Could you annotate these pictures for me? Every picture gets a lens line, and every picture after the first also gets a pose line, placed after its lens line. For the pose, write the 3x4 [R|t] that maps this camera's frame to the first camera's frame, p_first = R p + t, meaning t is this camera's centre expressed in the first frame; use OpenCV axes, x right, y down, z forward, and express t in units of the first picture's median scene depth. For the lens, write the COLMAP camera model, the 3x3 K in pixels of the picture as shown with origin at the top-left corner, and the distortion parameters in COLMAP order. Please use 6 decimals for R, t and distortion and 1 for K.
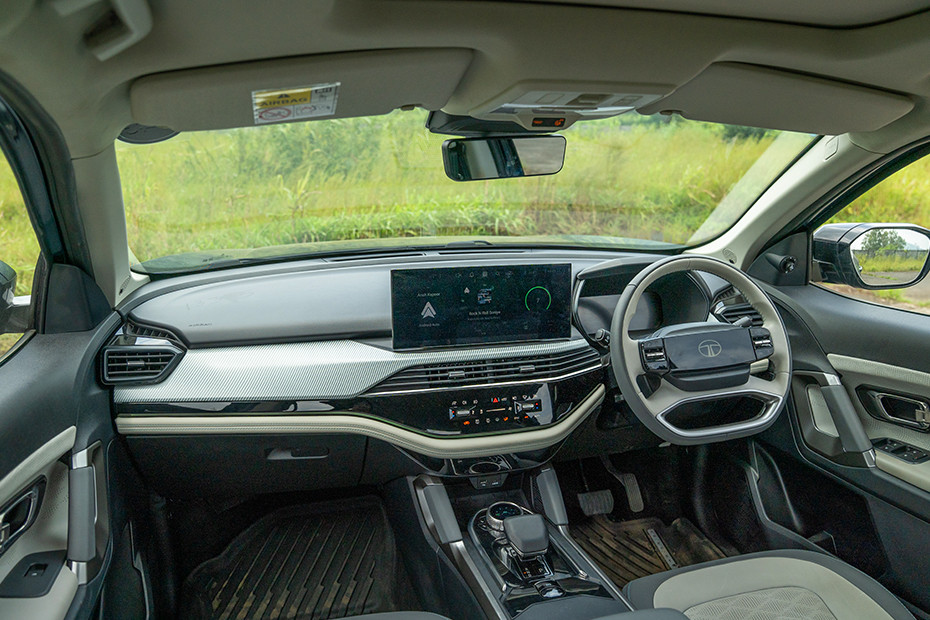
lens RADIAL K [[778.5, 0, 489.5], [0, 778.5, 307.8], [0, 0, 1]] dist [-0.167689, 0.142870]
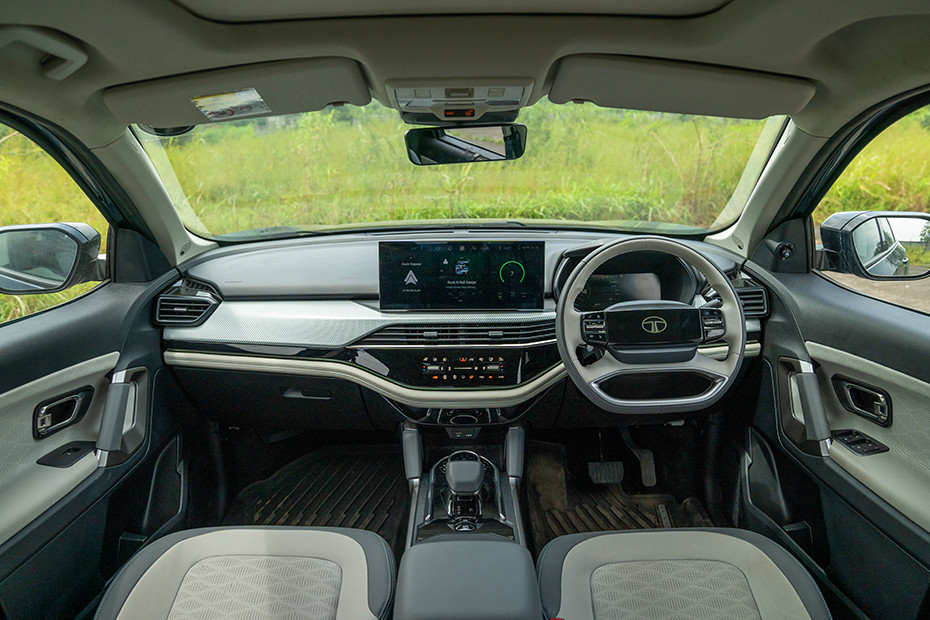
lens RADIAL K [[764.5, 0, 465.0], [0, 764.5, 310.0], [0, 0, 1]] dist [-0.165378, 0.185797]
pose [[0.958389, 0.053778, -0.280355, 0.316673], [-0.048174, 0.998478, 0.026846, 0.016688], [0.281372, -0.012223, 0.959521, -0.065459]]
